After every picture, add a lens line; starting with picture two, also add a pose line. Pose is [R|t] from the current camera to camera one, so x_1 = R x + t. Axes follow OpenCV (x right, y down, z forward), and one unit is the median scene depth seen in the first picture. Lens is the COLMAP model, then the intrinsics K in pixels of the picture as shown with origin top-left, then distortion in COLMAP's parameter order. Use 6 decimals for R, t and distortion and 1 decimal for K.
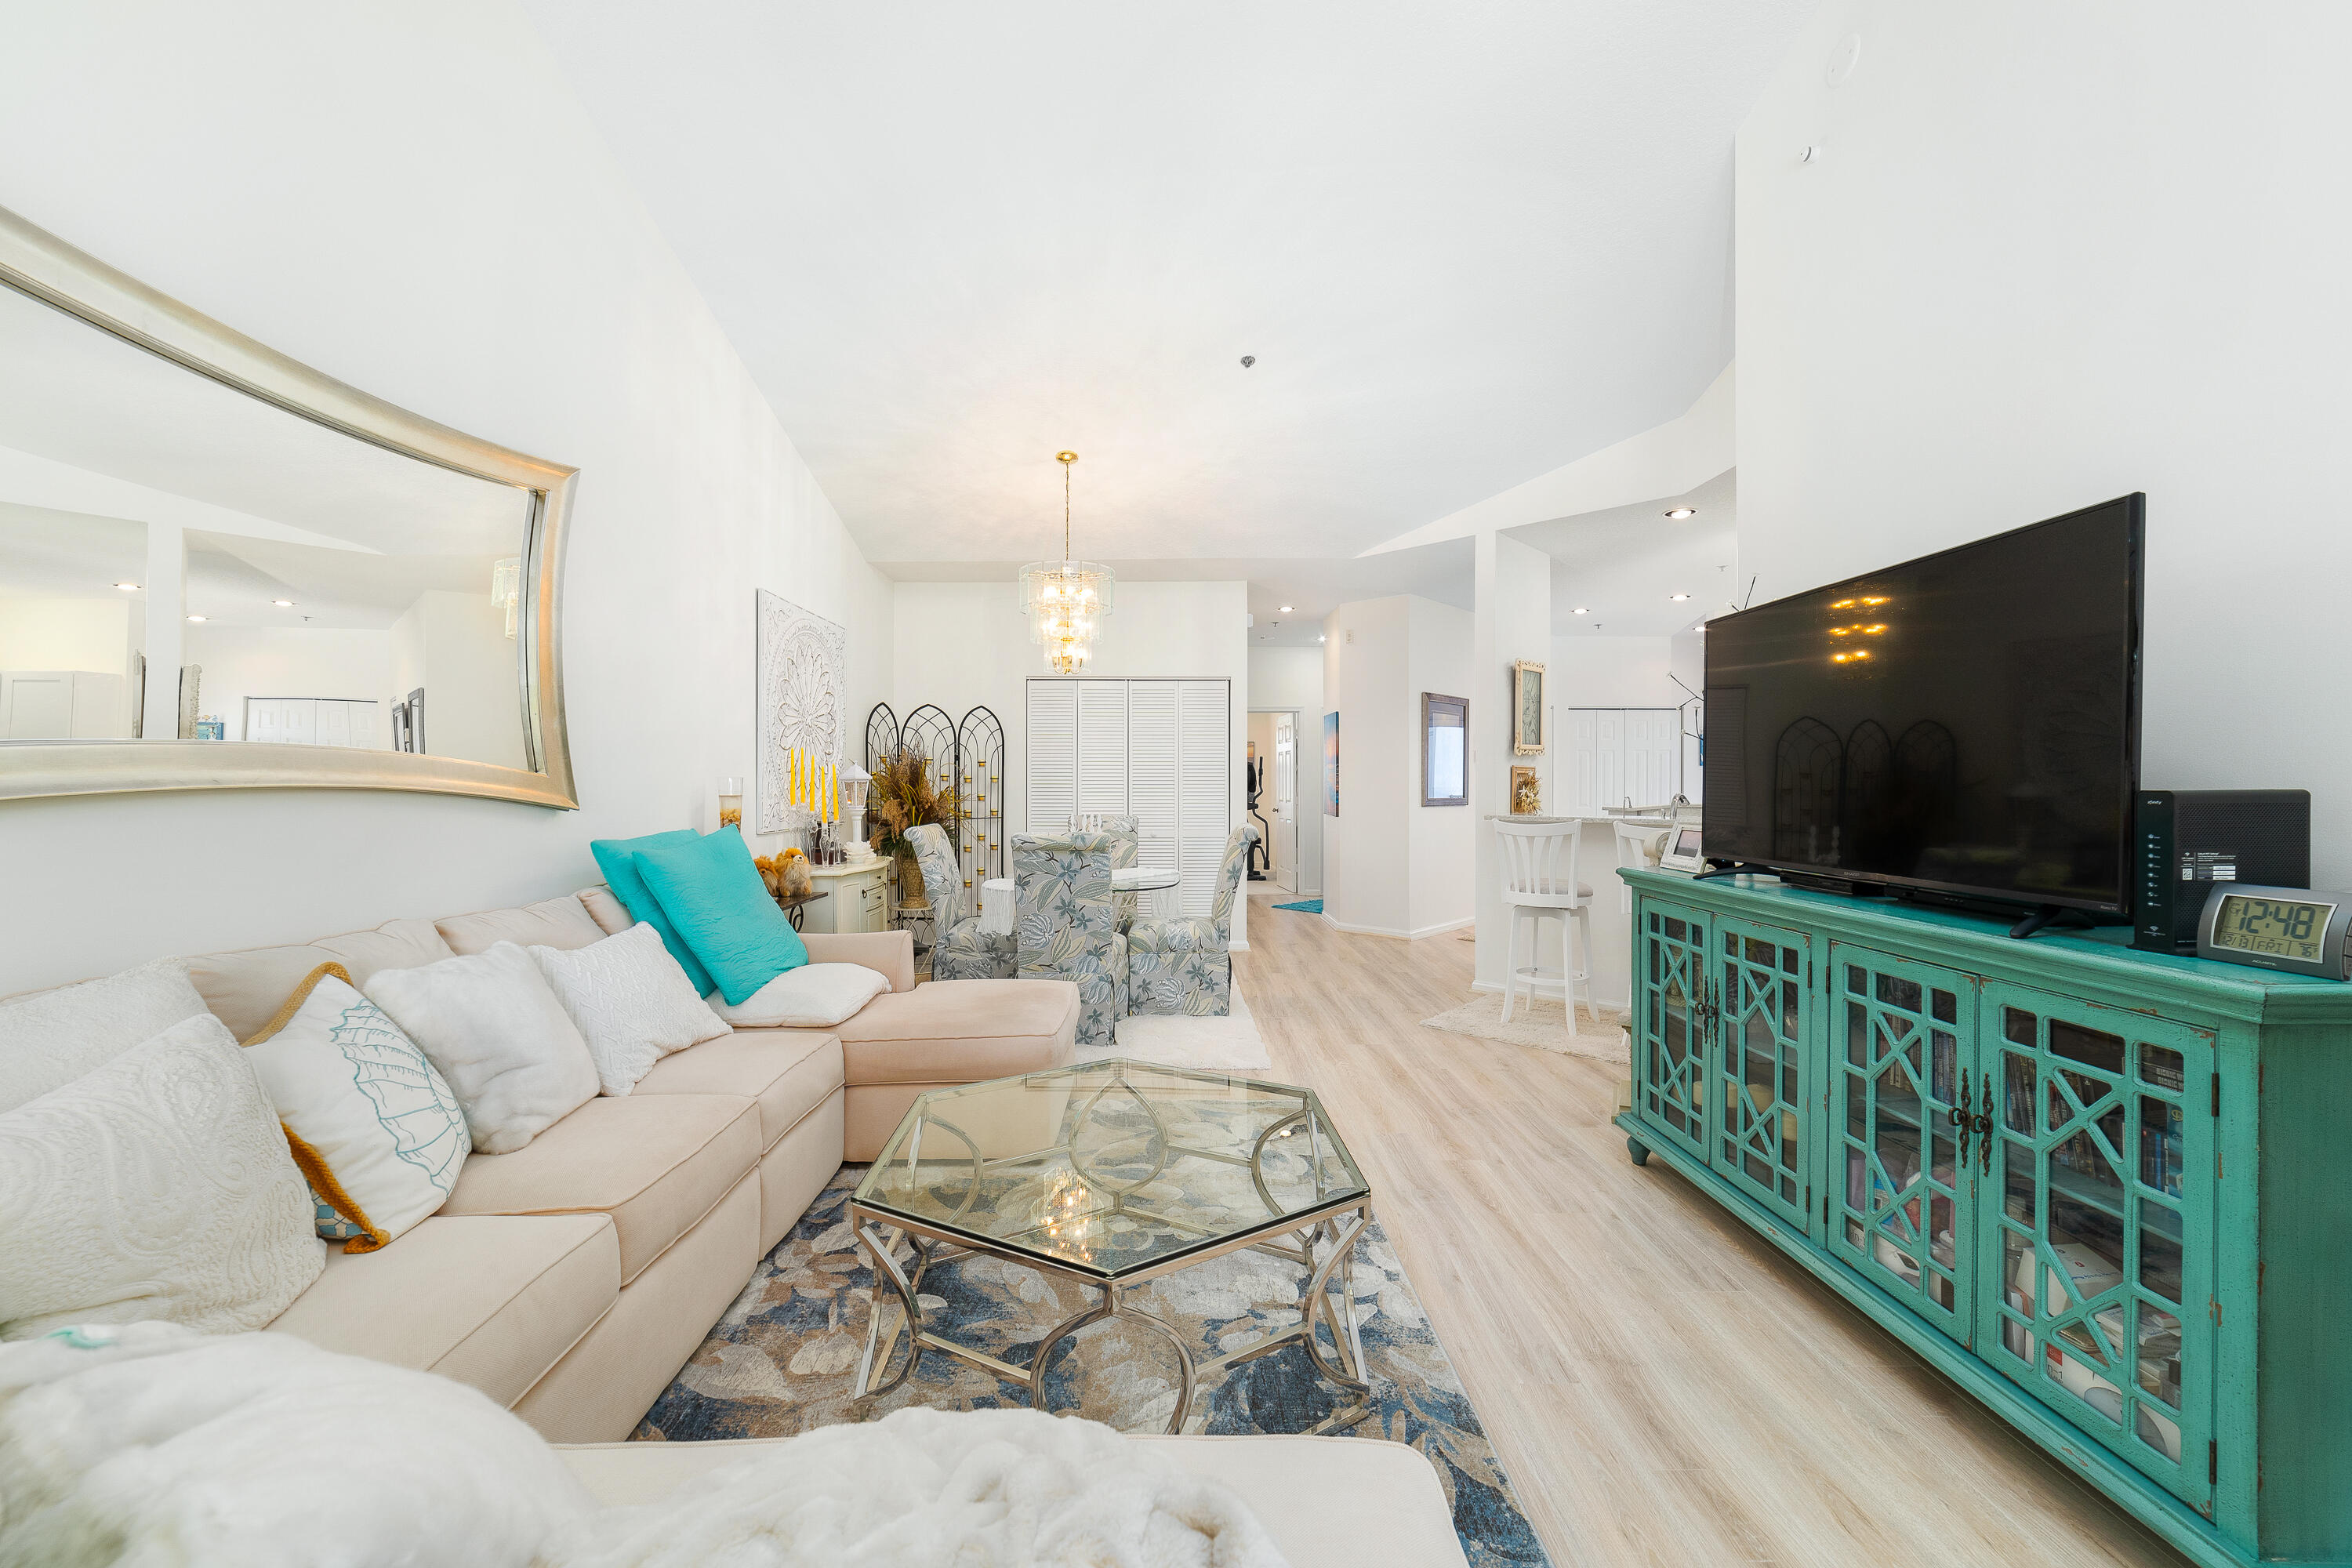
lens RADIAL K [[920.0, 0, 1166.9], [0, 920.0, 788.8], [0, 0, 1]] dist [-0.021439, 0.007955]
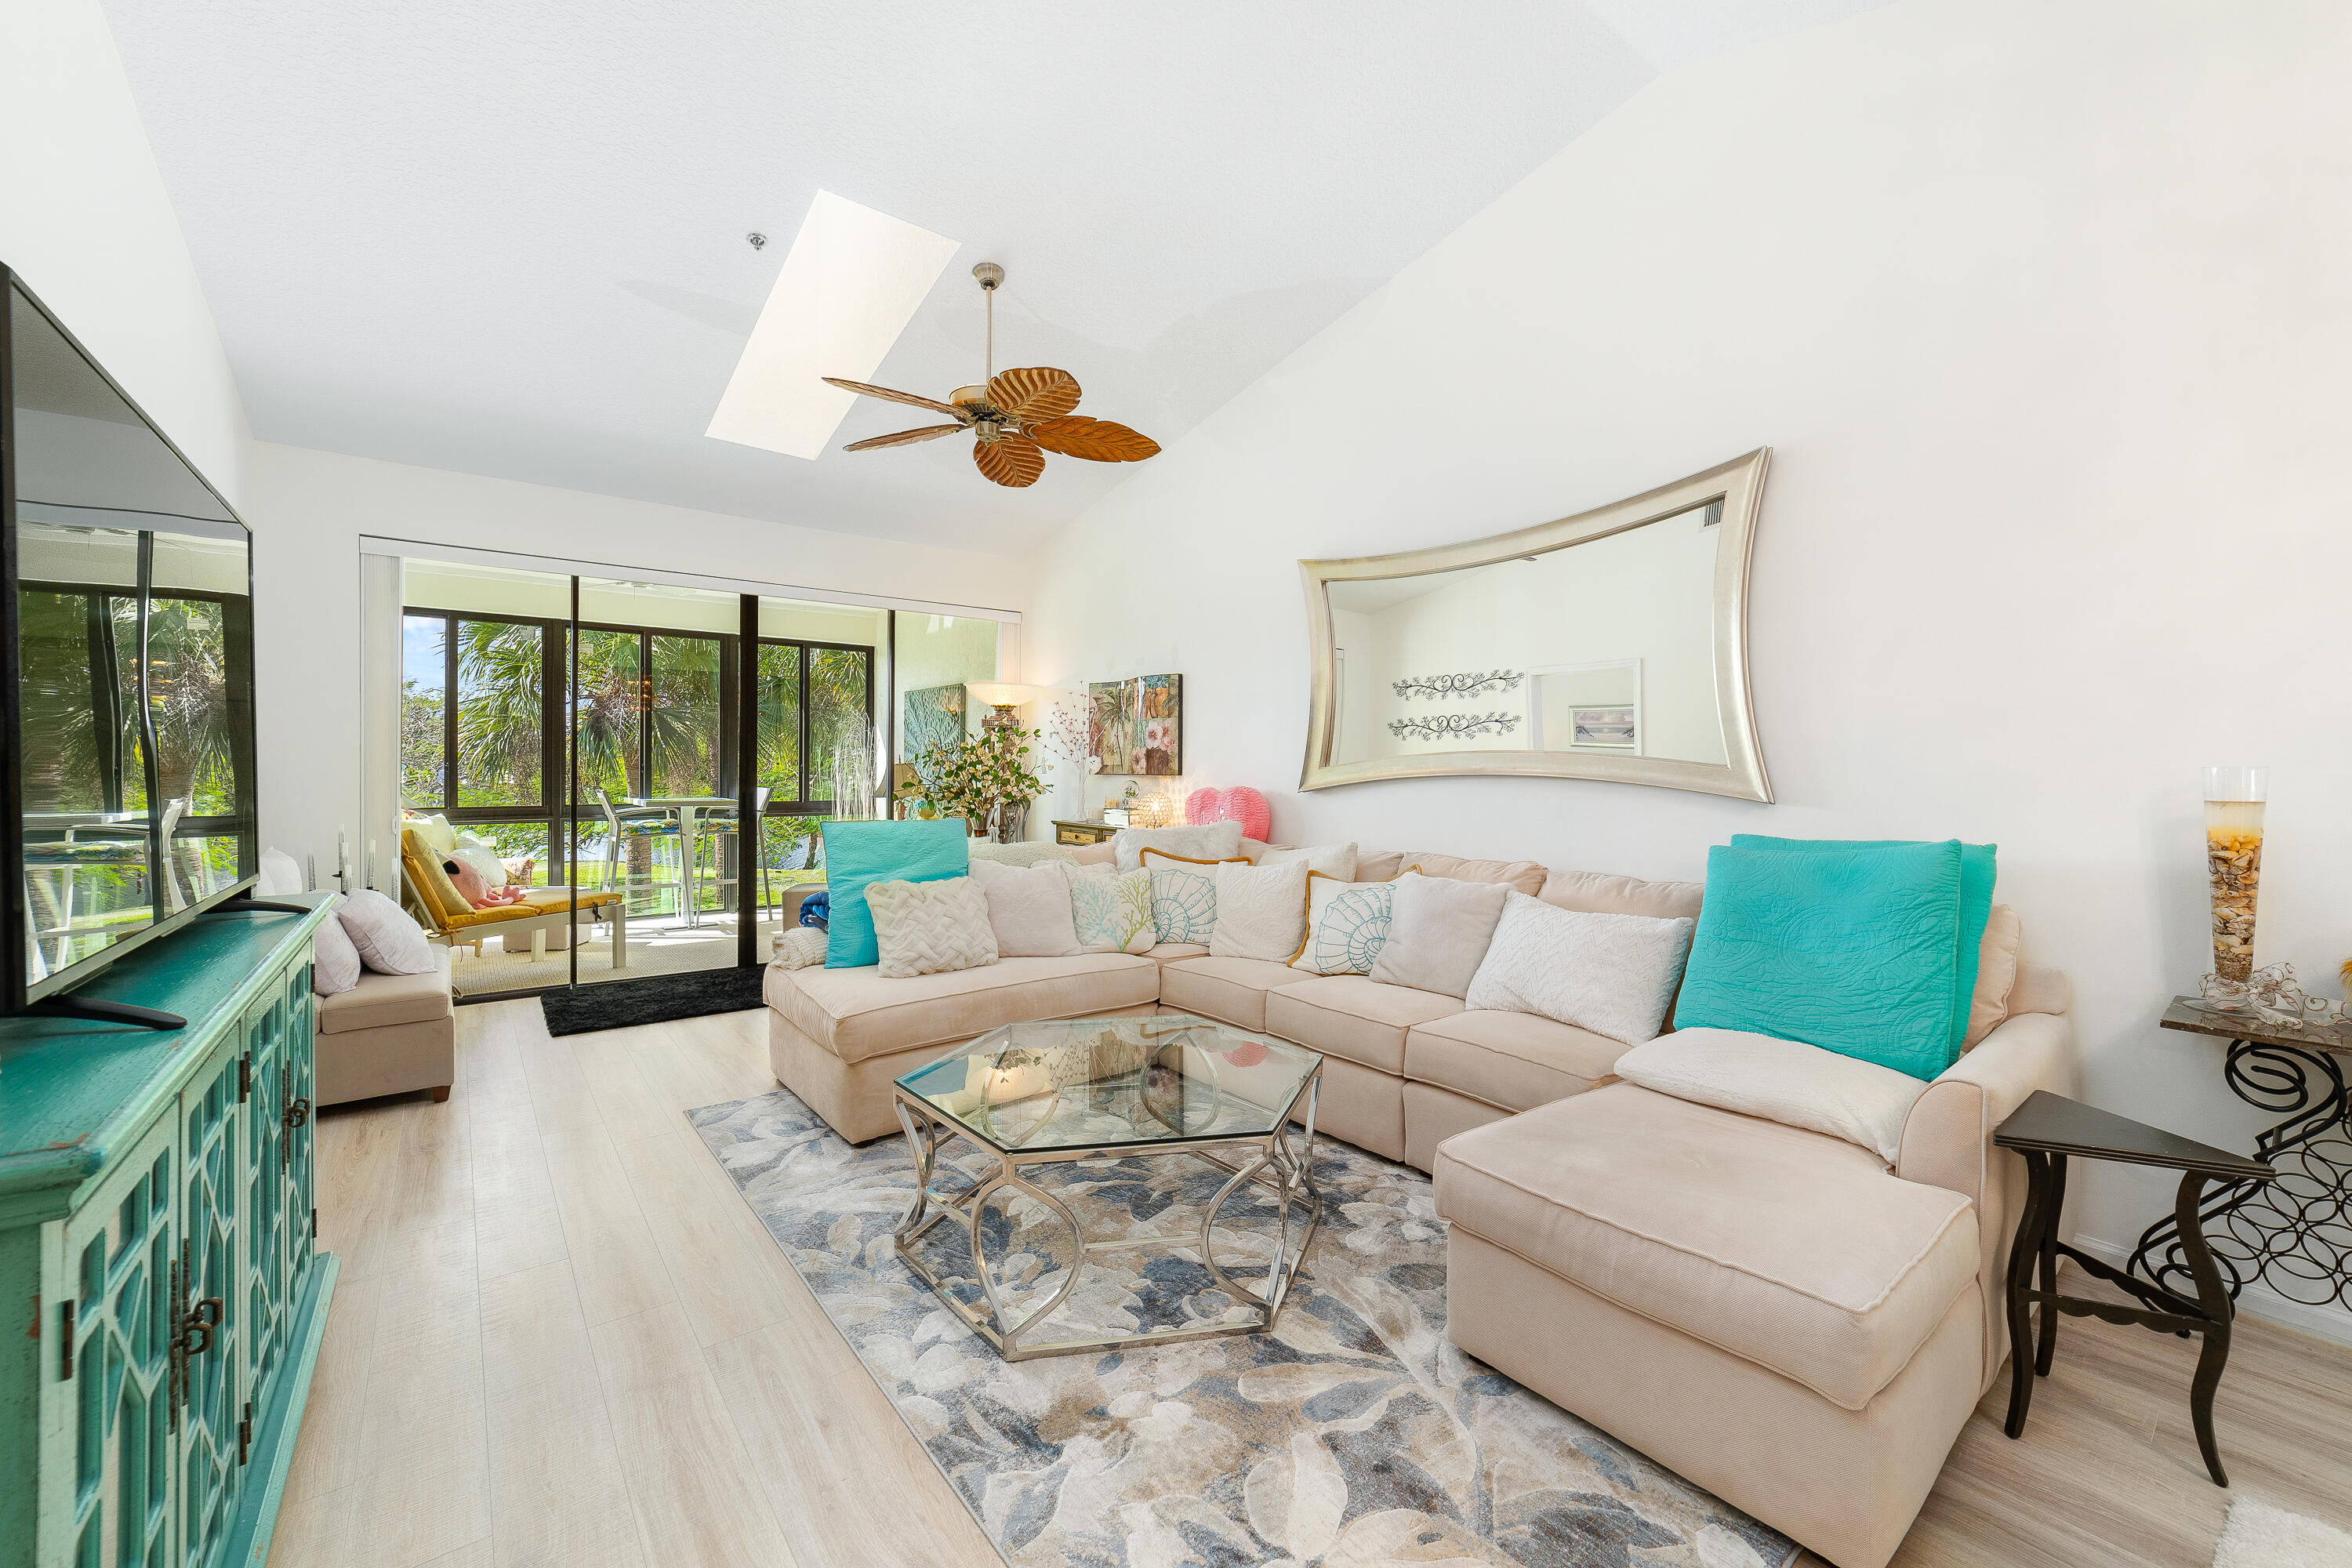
lens RADIAL K [[908.3, 0, 1174.7], [0, 908.3, 771.9], [0, 0, 1]] dist [-0.026212, 0.006951]
pose [[-0.790007, -0.001564, -0.613096, 0.554584], [-0.008217, 0.999934, 0.008038, -0.015490], [0.613043, 0.011388, -0.789967, 1.797607]]
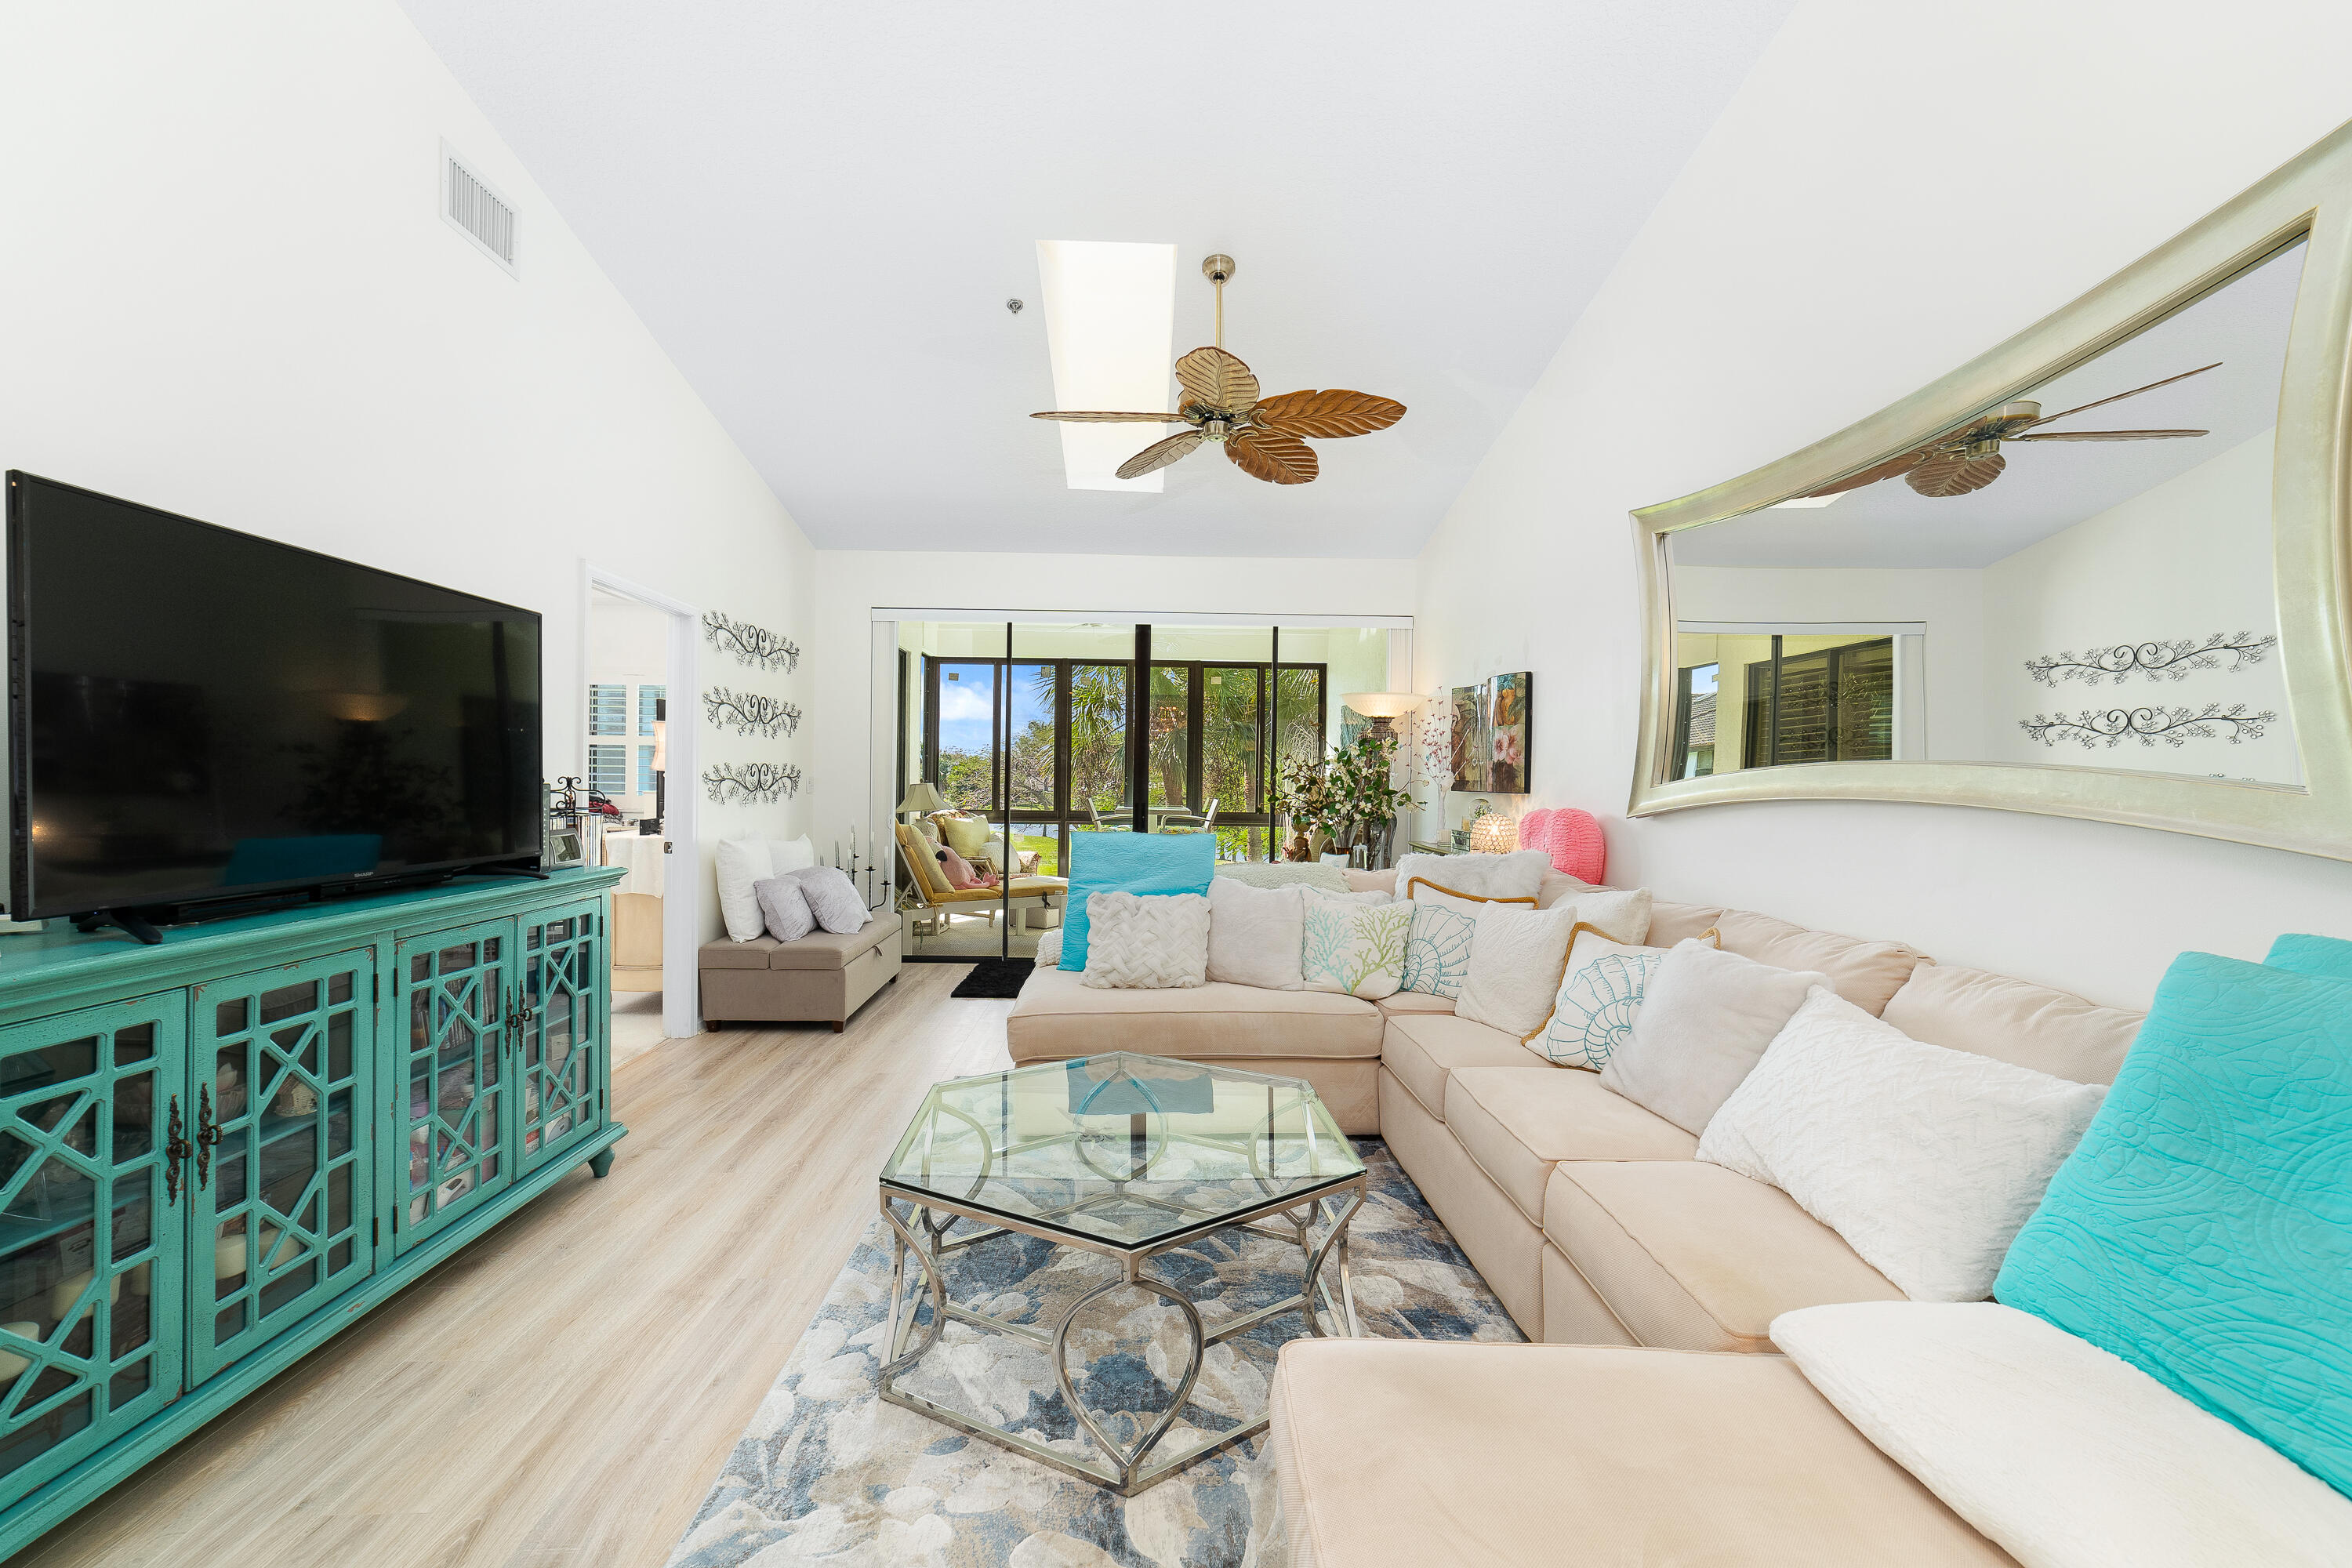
lens RADIAL K [[893.9, 0, 1176.0], [0, 893.9, 784.0], [0, 0, 1]] dist [-0.022993, 0.006725]
pose [[-0.999486, -0.011743, -0.029817, -0.071176], [-0.012111, 0.999853, 0.012169, -0.022133], [0.029670, 0.012524, -0.999481, 1.842082]]
